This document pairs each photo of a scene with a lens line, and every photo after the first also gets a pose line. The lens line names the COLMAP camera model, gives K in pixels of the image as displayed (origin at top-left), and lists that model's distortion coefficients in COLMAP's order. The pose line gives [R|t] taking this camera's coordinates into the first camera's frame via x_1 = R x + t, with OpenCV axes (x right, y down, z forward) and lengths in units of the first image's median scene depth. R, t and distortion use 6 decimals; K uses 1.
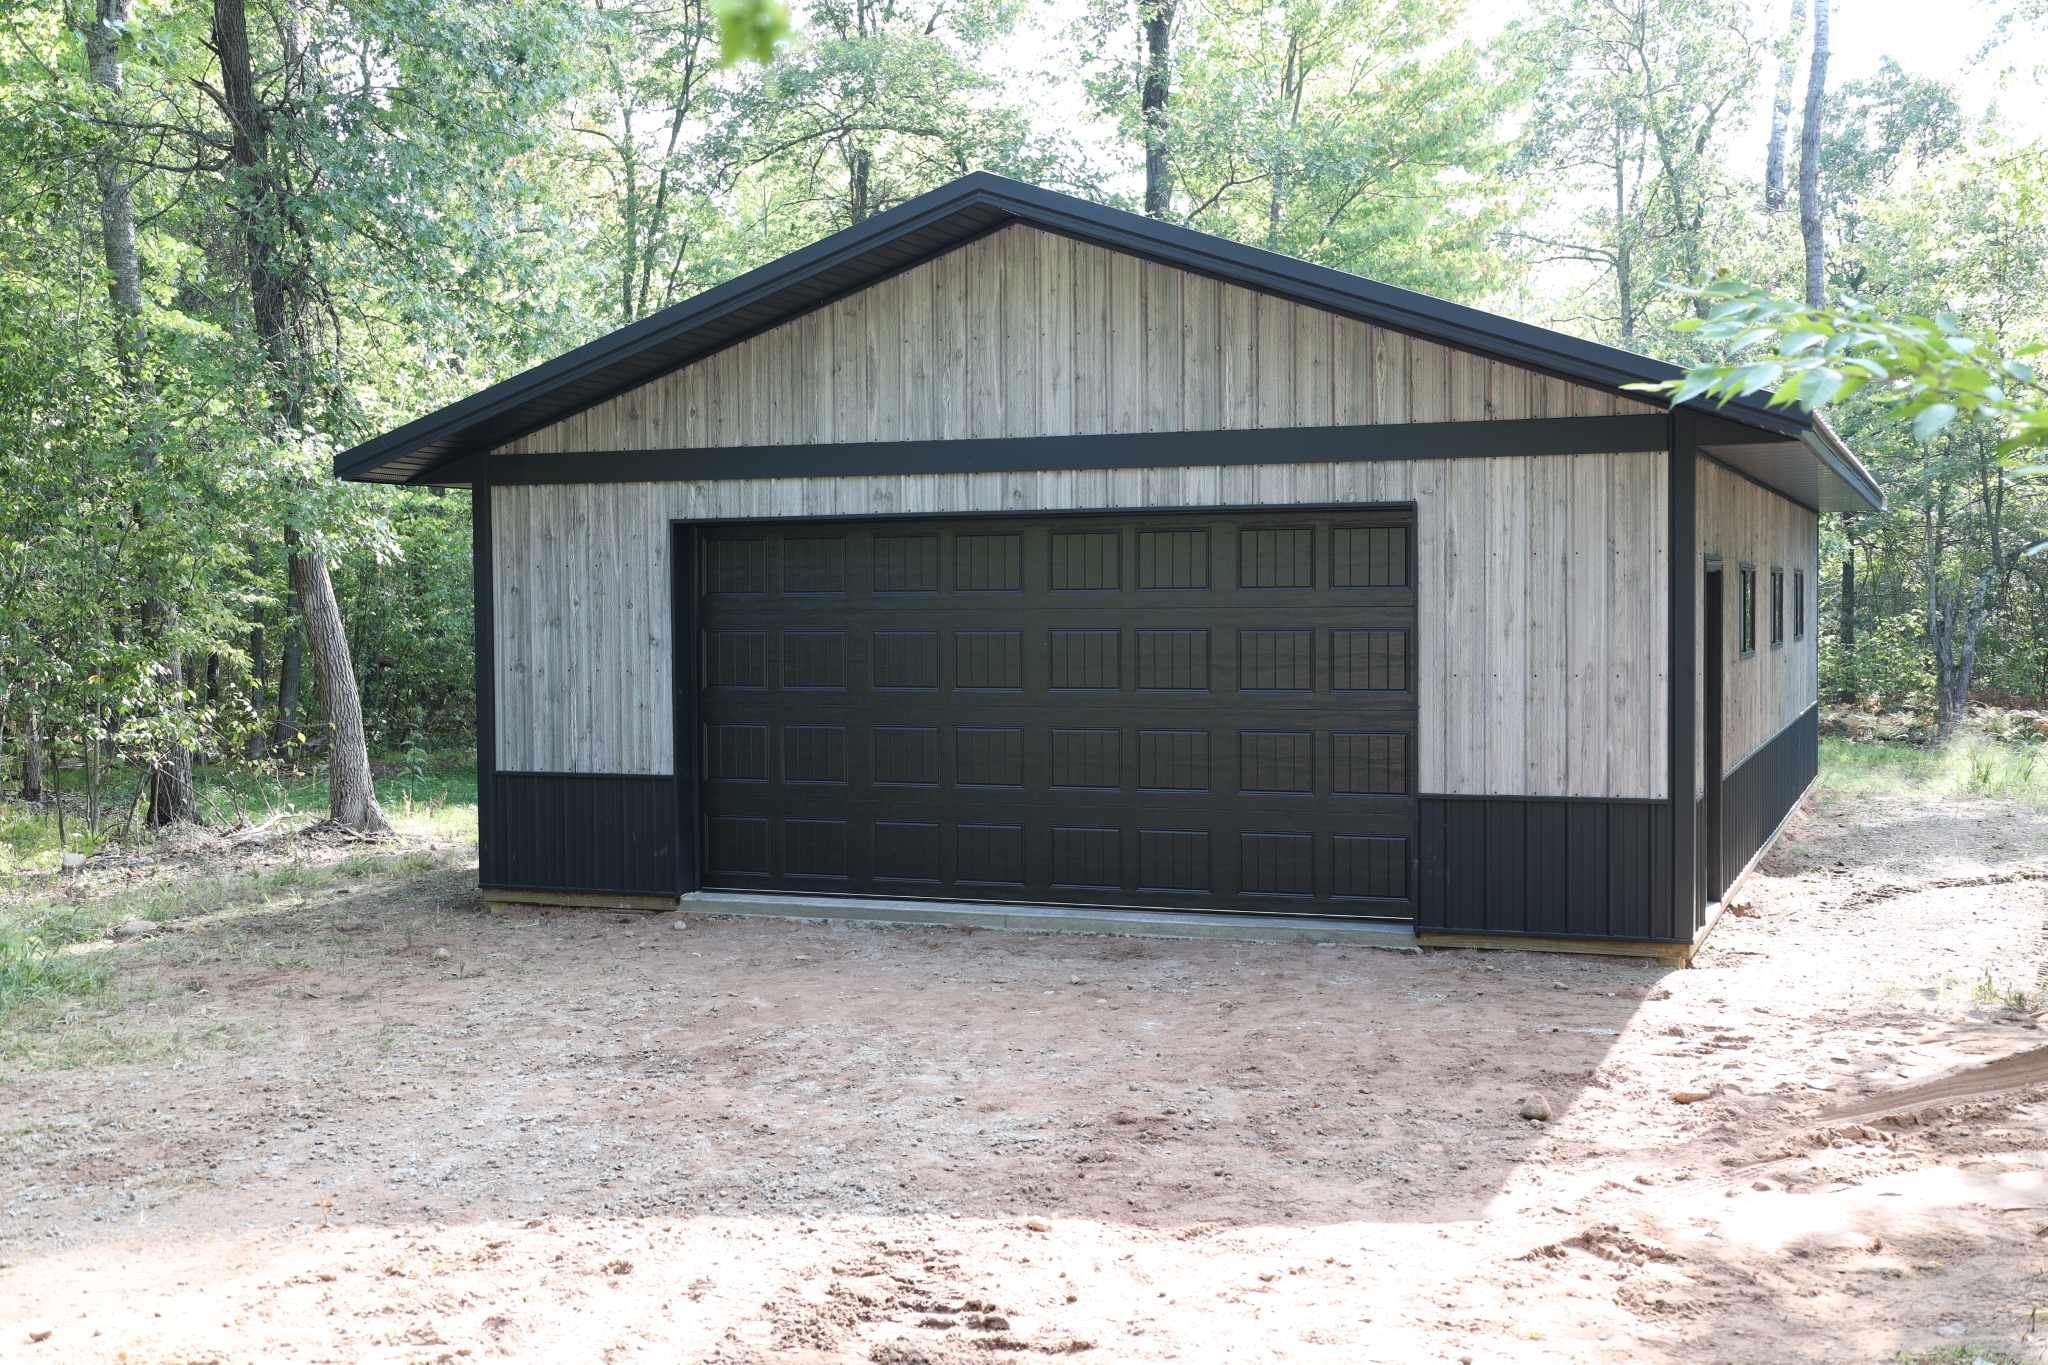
lens RADIAL K [[2271.8, 0, 1011.8], [0, 2271.8, 684.7], [0, 0, 1]] dist [-0.003483, 0.000000]
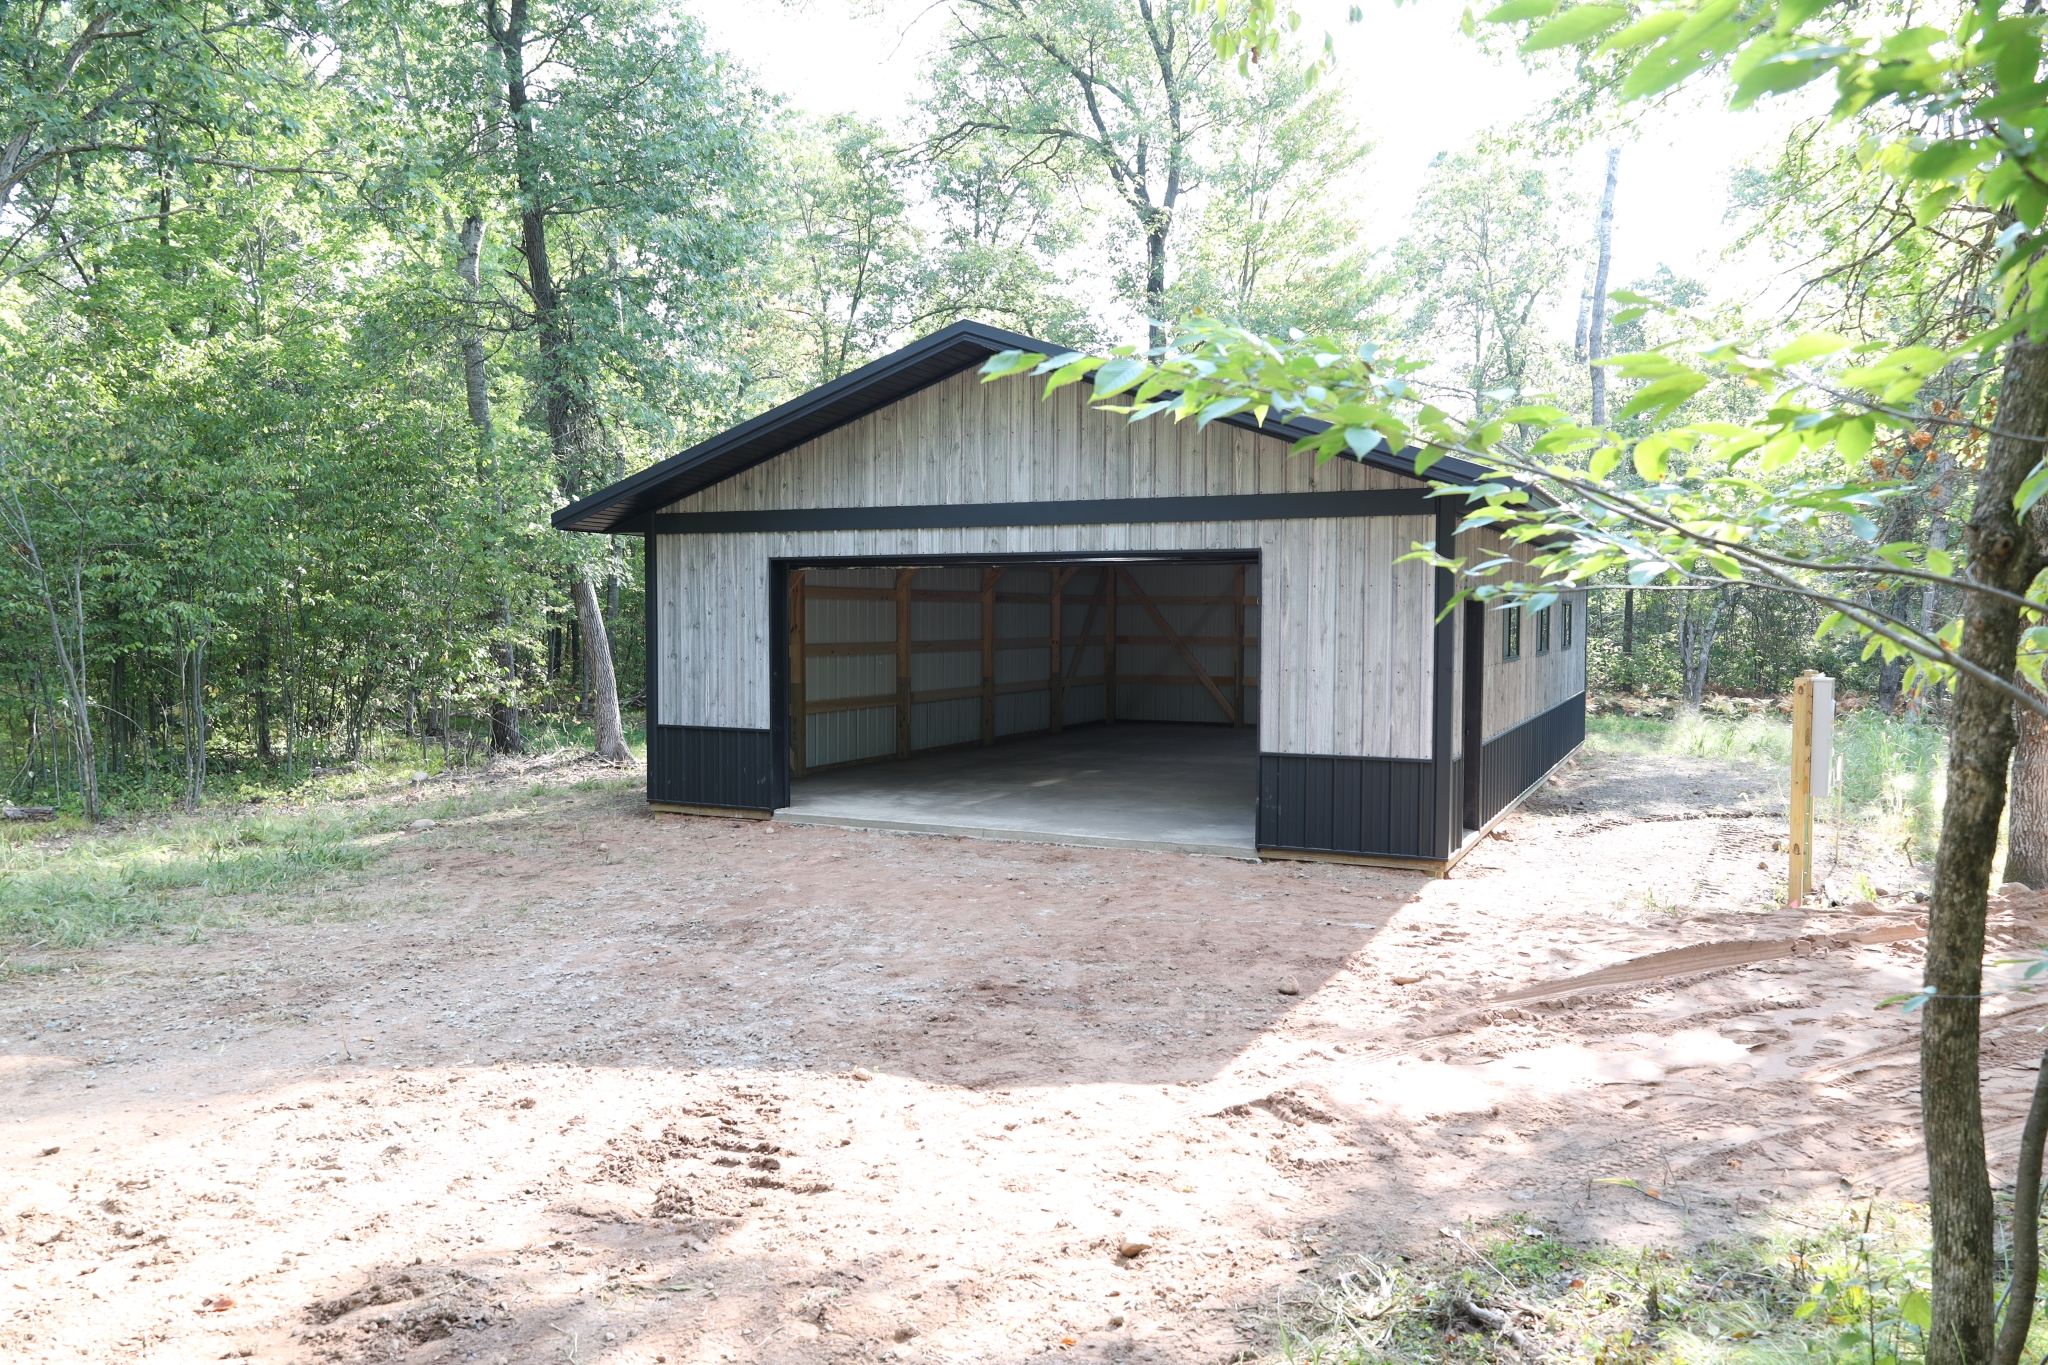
lens RADIAL K [[1404.8, 0, 1041.8], [0, 1404.8, 683.1], [0, 0, 1]] dist [-0.007574, 0.001855]
pose [[0.997795, 0.015203, -0.064603, 0.090212], [-0.014573, 0.999842, 0.010218, -0.002681], [0.064748, -0.009254, 0.997859, 0.095230]]
